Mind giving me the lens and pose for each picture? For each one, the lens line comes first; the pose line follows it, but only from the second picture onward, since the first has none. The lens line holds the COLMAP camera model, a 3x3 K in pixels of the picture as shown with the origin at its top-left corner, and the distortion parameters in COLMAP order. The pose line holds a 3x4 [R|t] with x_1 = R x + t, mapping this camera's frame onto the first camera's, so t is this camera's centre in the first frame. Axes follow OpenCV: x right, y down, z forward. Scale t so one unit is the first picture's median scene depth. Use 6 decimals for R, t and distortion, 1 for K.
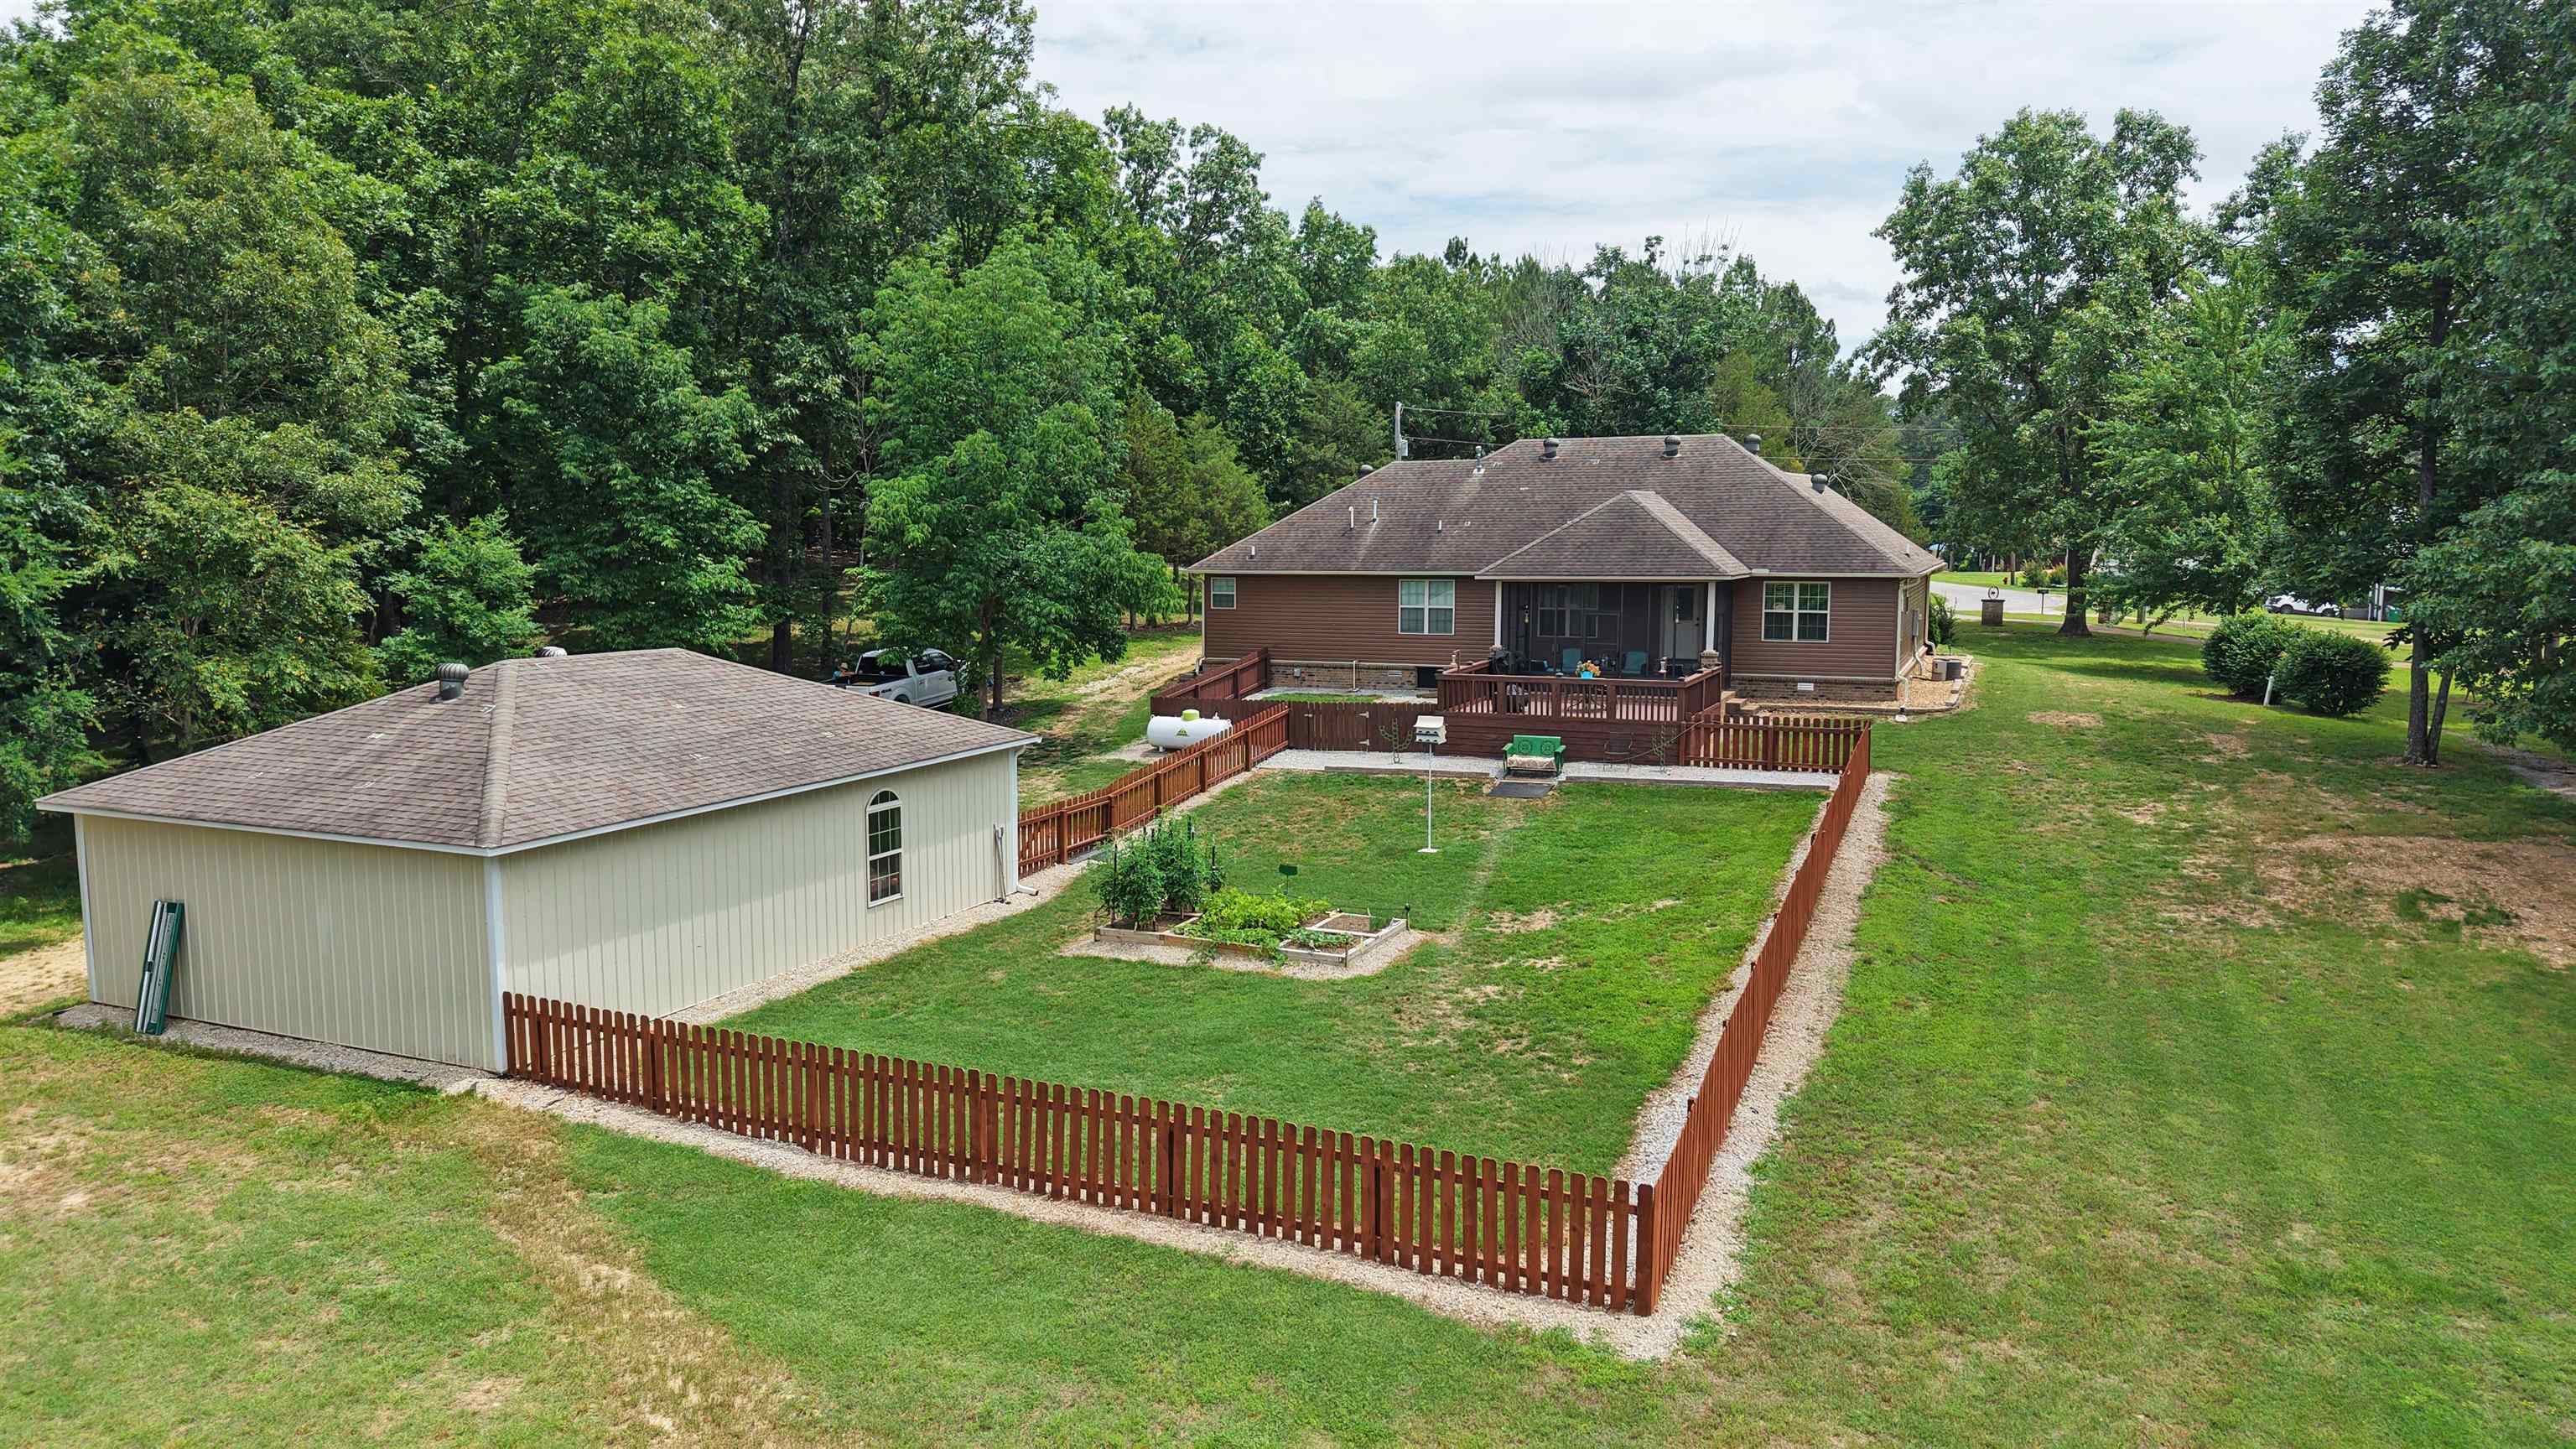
lens RADIAL K [[1717.9, 0, 1275.7], [0, 1717.9, 737.3], [0, 0, 1]] dist [0.059615, -0.079291]
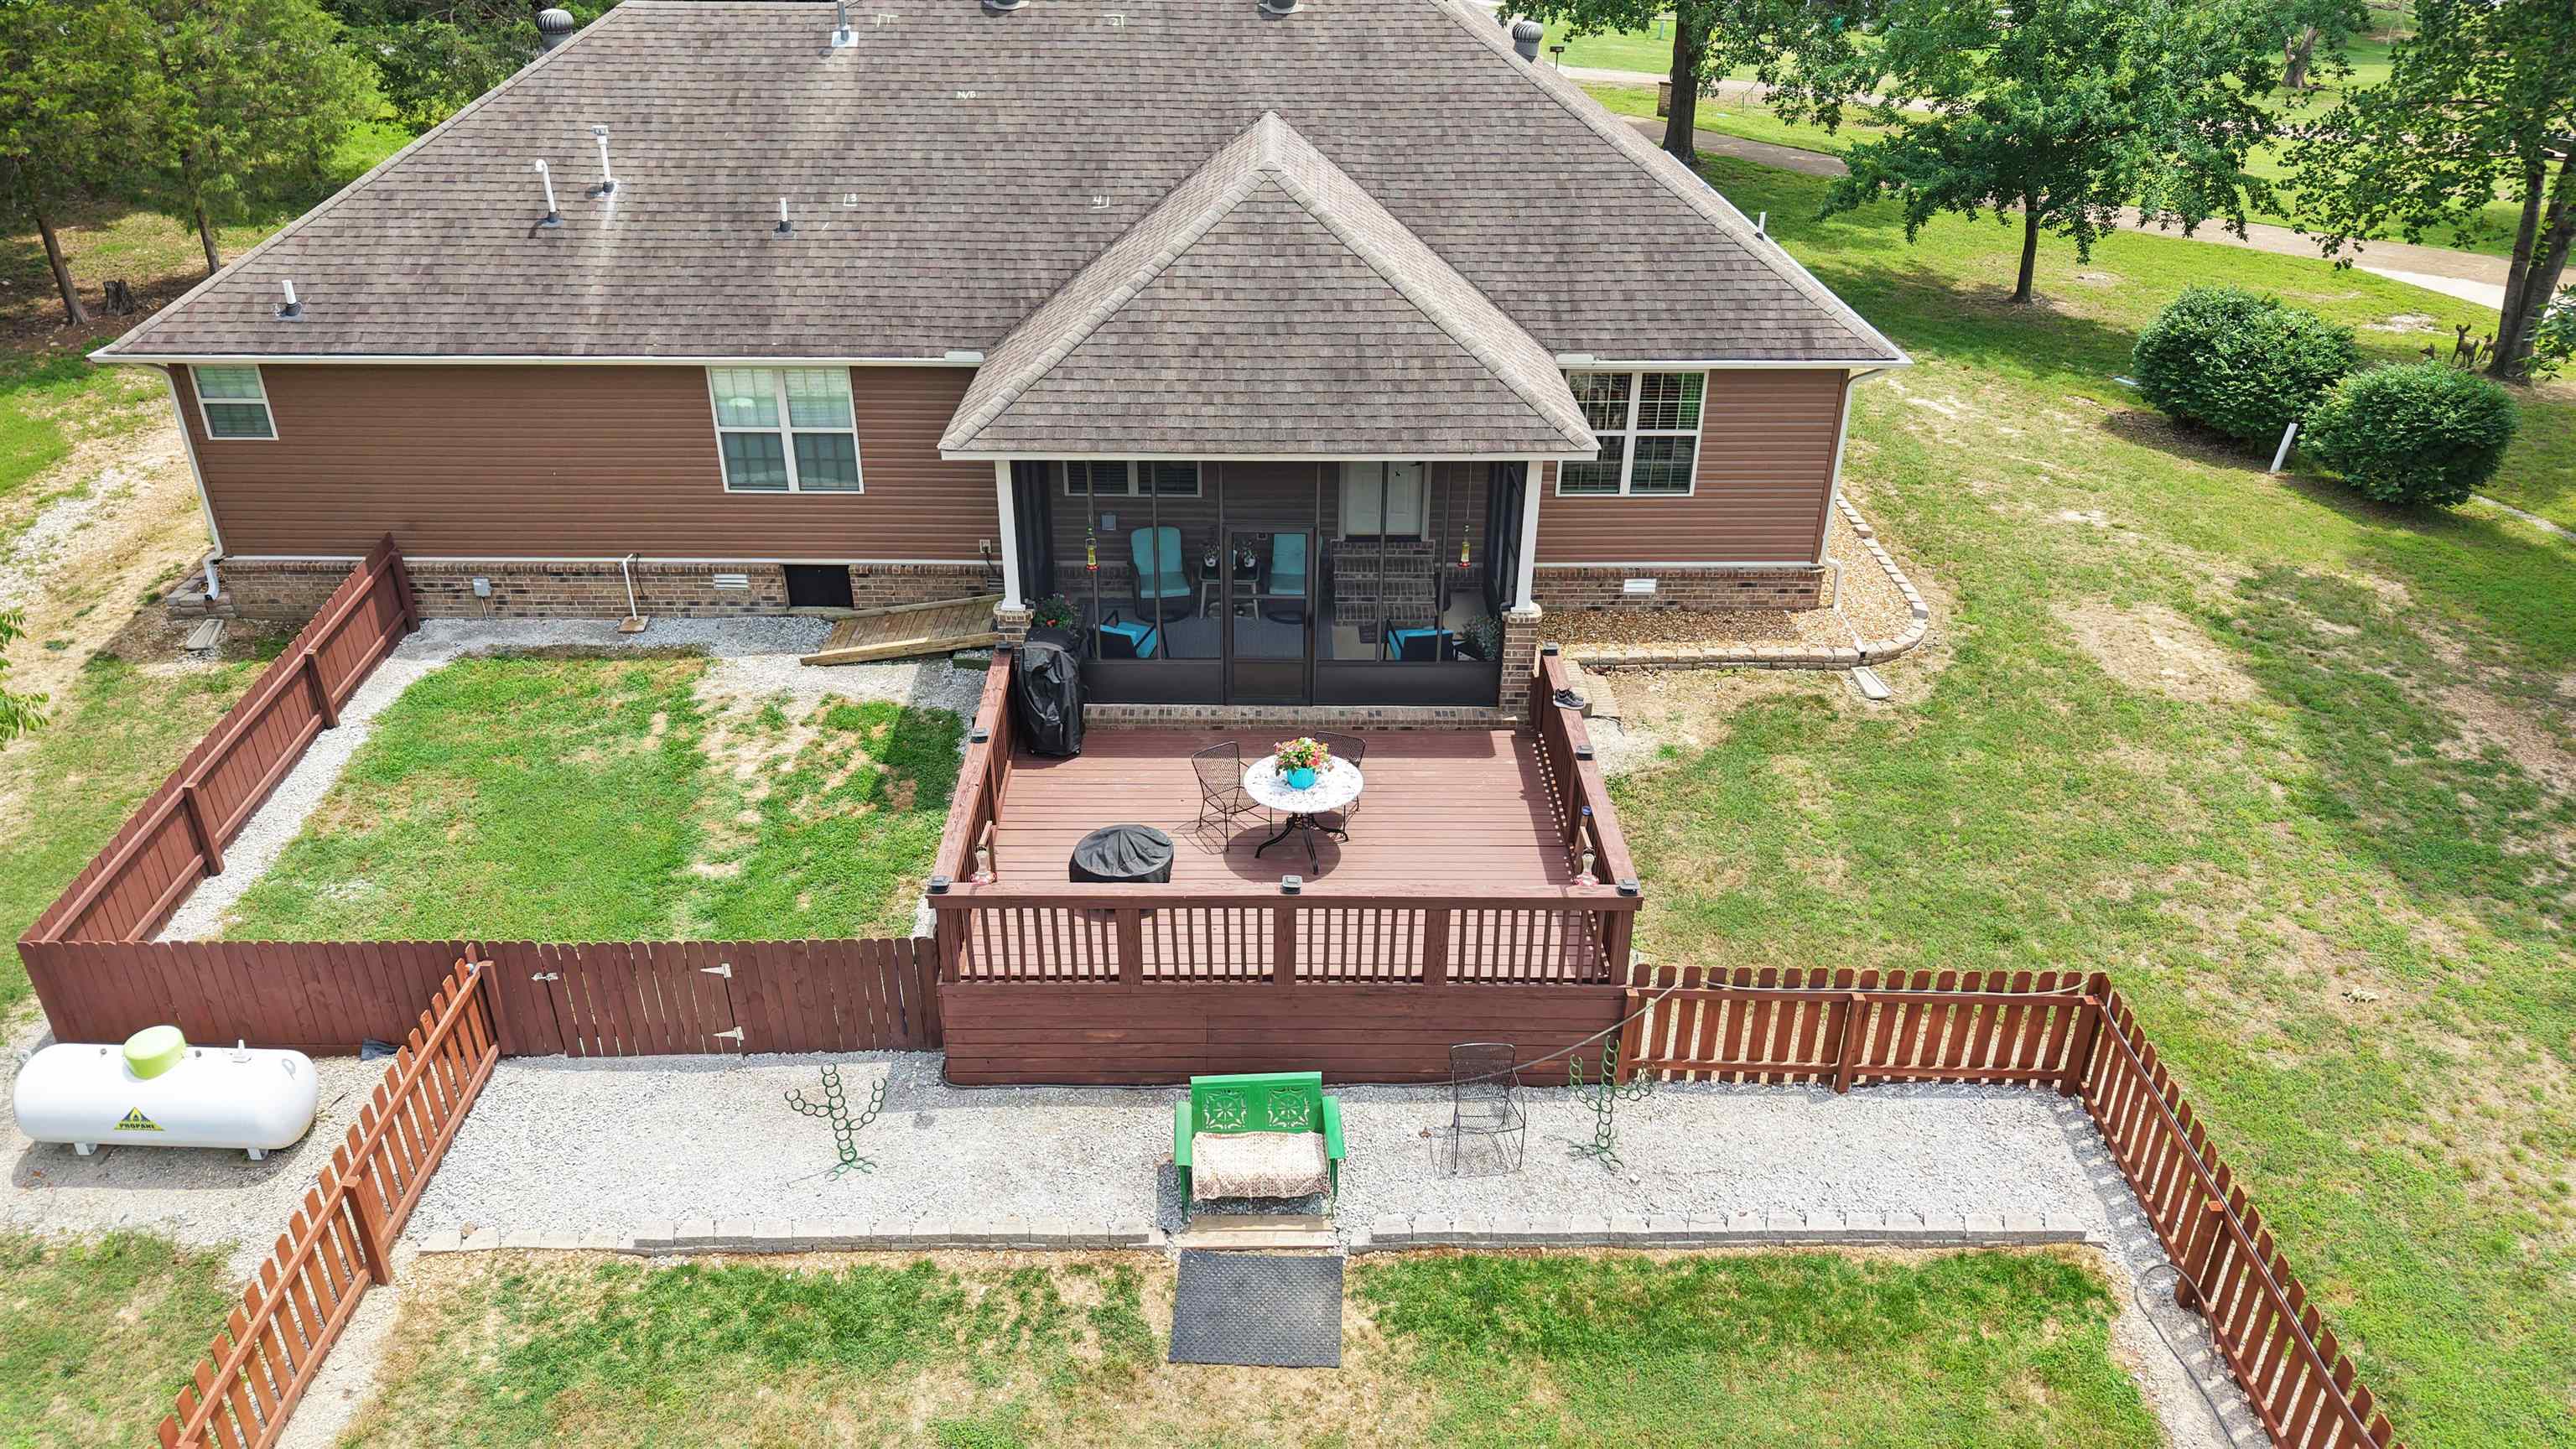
lens RADIAL K [[1726.5, 0, 1268.0], [0, 1726.5, 753.8], [0, 0, 1]] dist [0.008726, 0.000212]
pose [[0.917079, -0.185330, 0.353014, 0.037606], [0.043212, 0.926385, 0.374090, -0.178695], [-0.396357, -0.327815, 0.857577, 0.651167]]
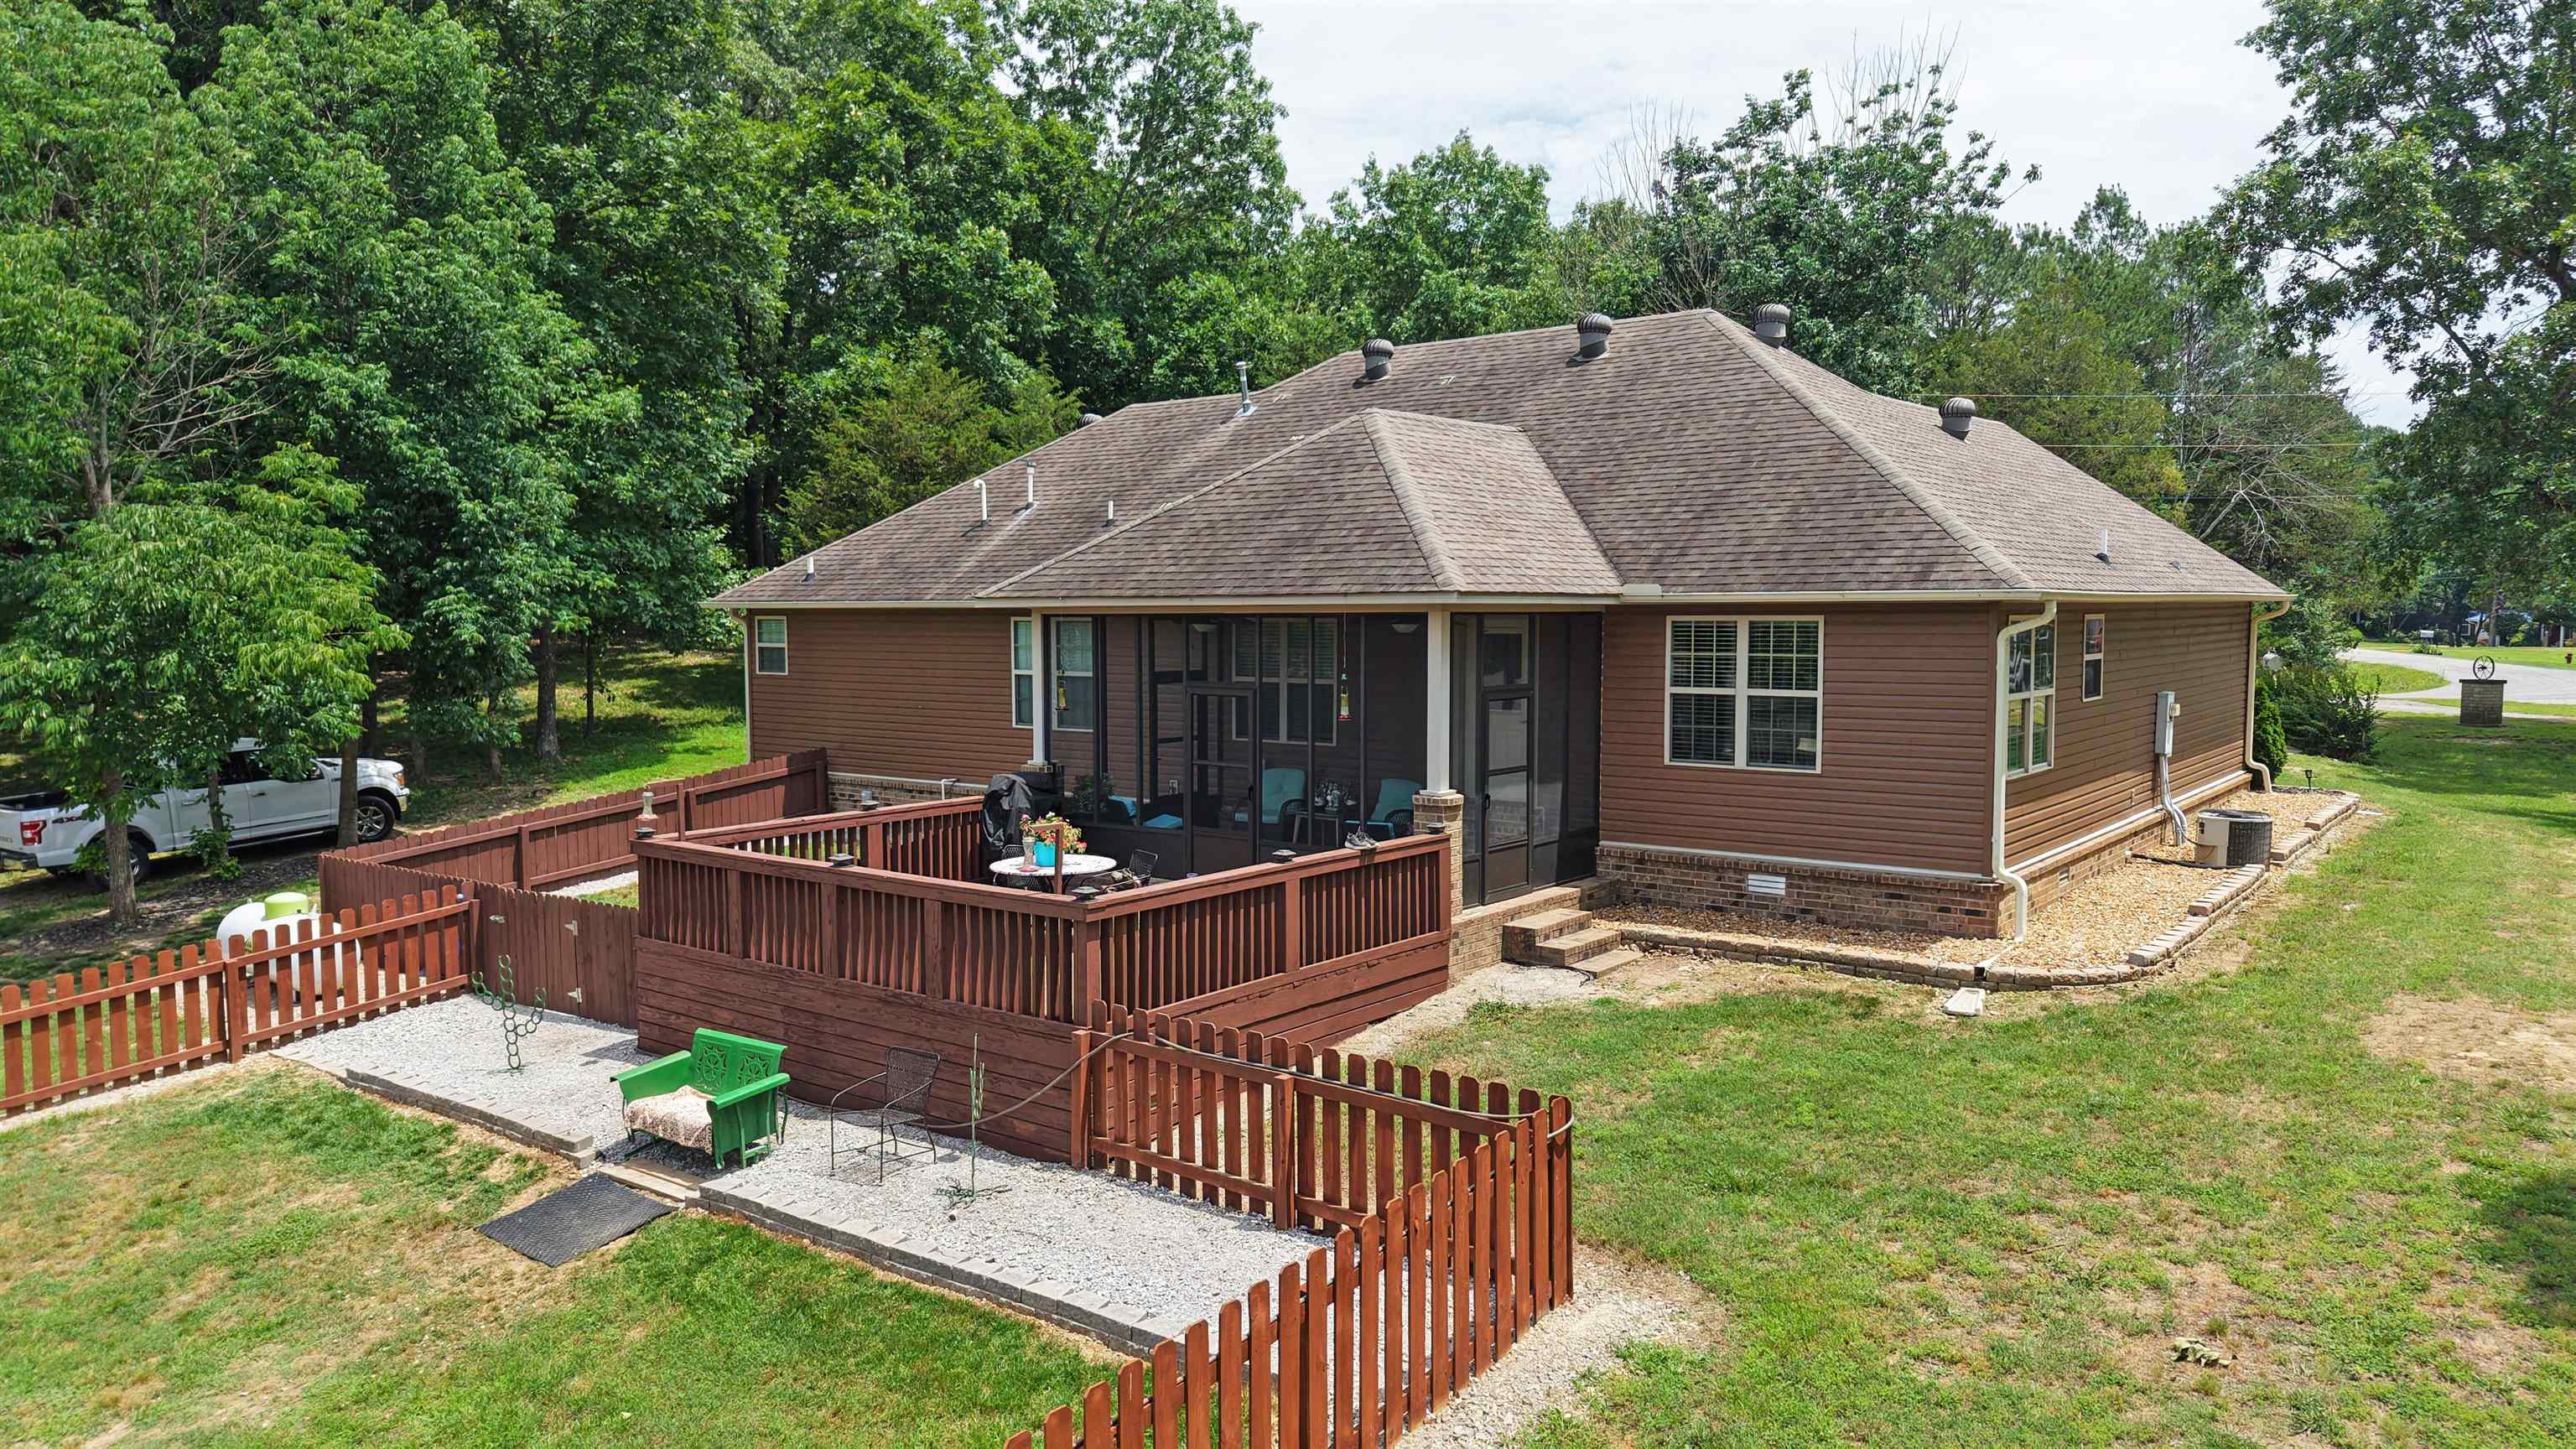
lens RADIAL K [[1717.9, 0, 1275.7], [0, 1717.9, 737.3], [0, 0, 1]] dist [0.059615, -0.079291]
pose [[0.966933, 0.018501, -0.254360, 0.314762], [-0.030165, 0.998661, -0.042032, -0.045301], [0.253242, 0.048315, 0.966196, 0.625543]]
